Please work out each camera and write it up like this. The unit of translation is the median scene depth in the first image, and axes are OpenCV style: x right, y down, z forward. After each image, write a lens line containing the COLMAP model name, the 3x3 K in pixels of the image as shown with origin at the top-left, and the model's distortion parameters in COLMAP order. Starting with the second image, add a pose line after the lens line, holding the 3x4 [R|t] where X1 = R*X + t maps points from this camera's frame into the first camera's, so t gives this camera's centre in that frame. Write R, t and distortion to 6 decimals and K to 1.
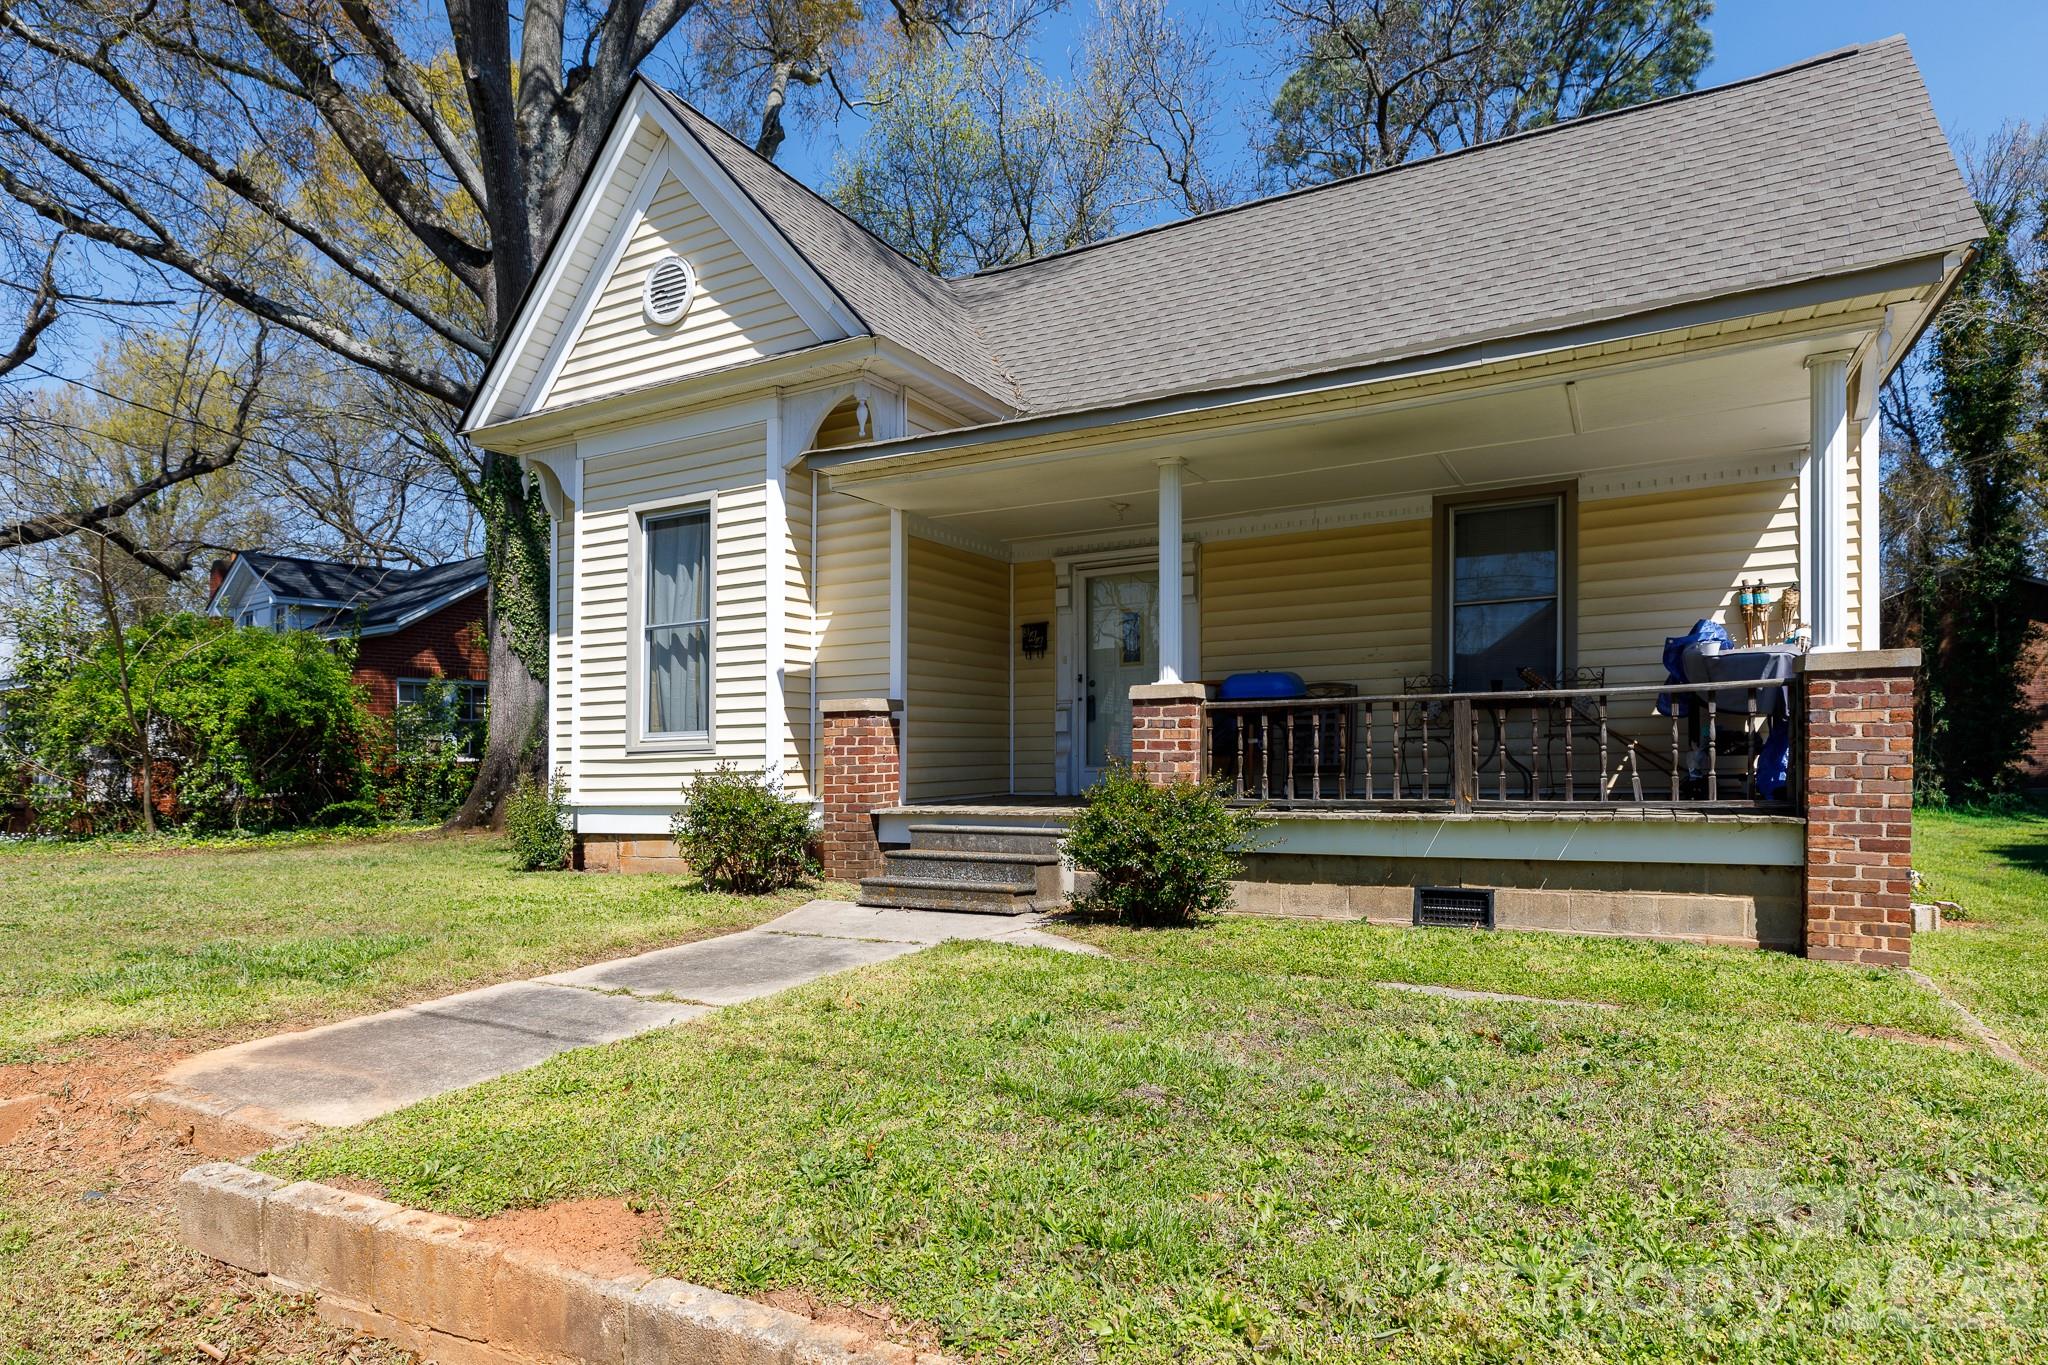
lens RADIAL K [[1127.7, 0, 1044.6], [0, 1127.7, 671.1], [0, 0, 1]] dist [0.003184, 0.000386]
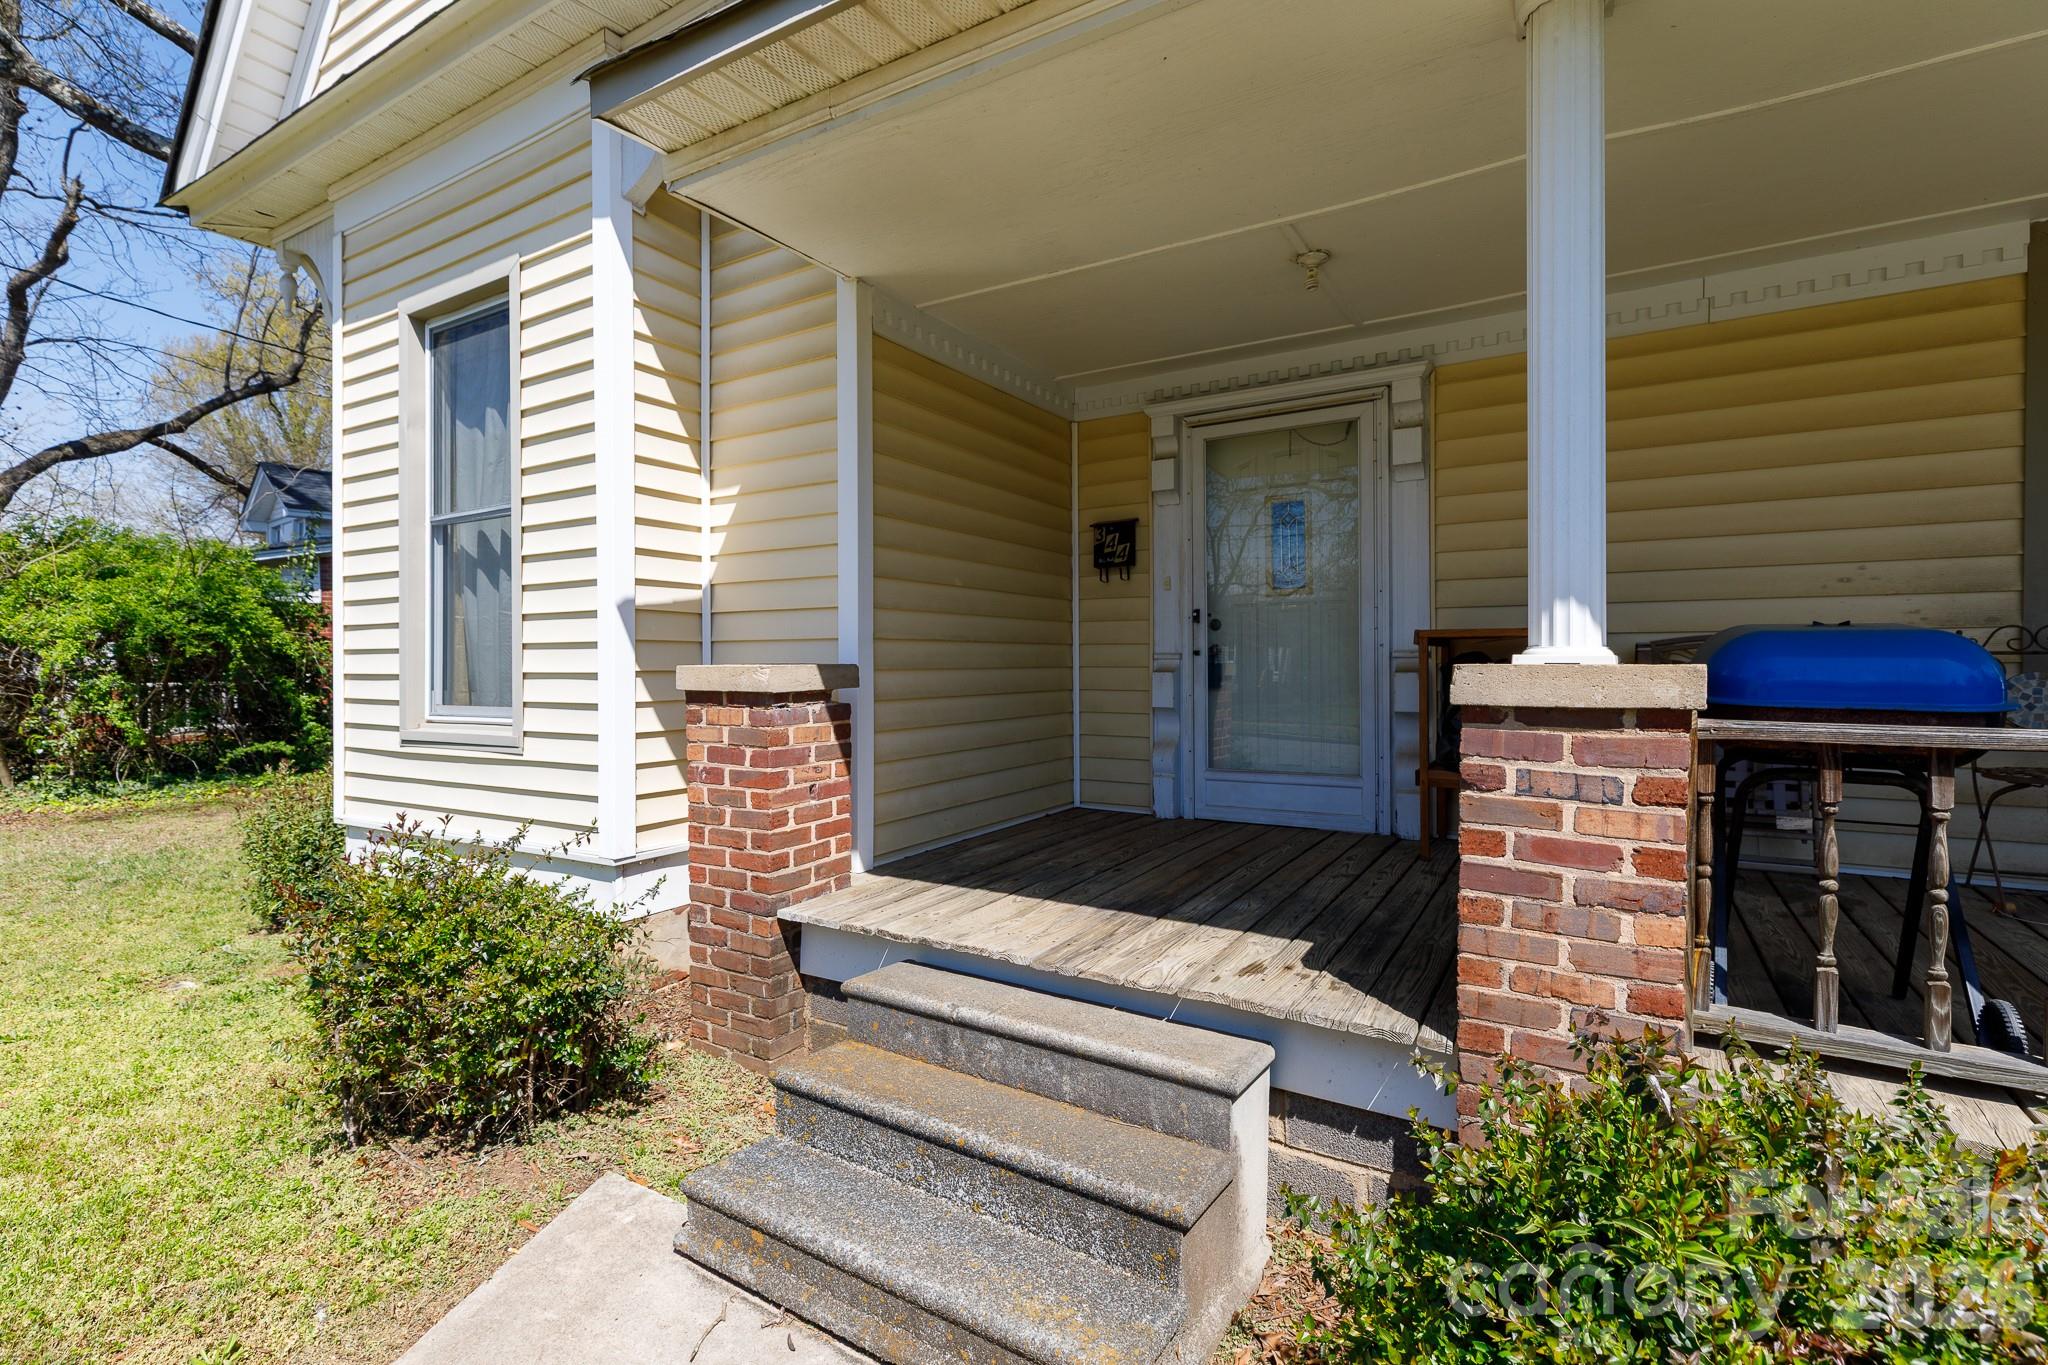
lens RADIAL K [[924.8, 0, 1028.2], [0, 924.8, 678.0], [0, 0, 1]] dist [0.003551, 0.000359]
pose [[0.998427, 0.014374, -0.054185, -0.029876], [-0.009304, 0.995651, 0.092691, -0.005955], [0.055282, -0.092041, 0.994219, 0.583876]]
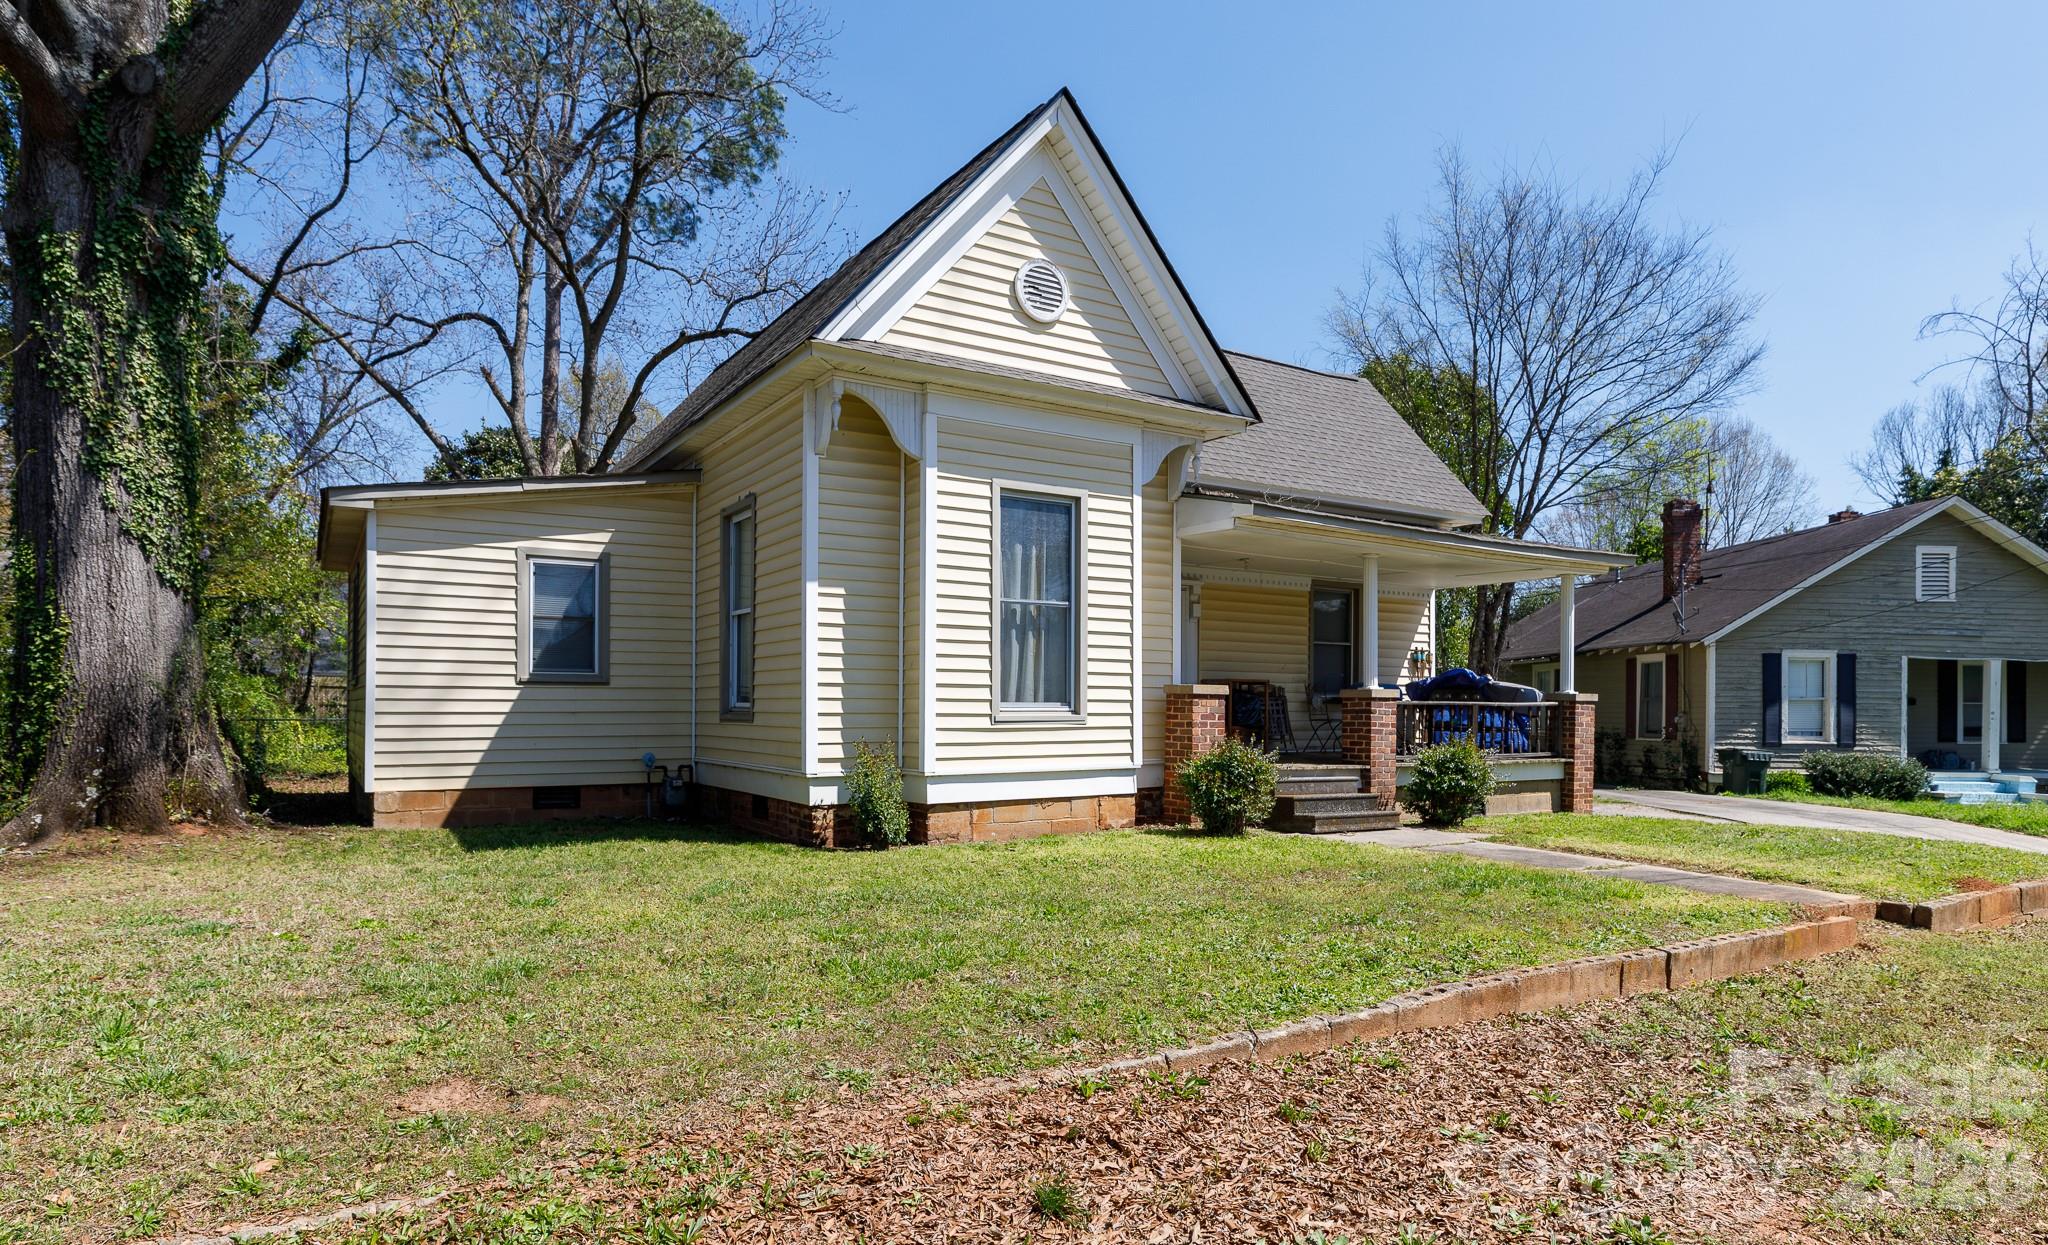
lens RADIAL K [[1136.8, 0, 1024.0], [0, 1136.8, 622.5], [0, 0, 1]] dist [-0.006456, -0.000199]
pose [[0.502166, 0.086200, 0.860465, -1.325956], [-0.081024, 0.995332, -0.052426, 0.036735], [-0.860967, -0.043391, 0.506806, 0.485005]]
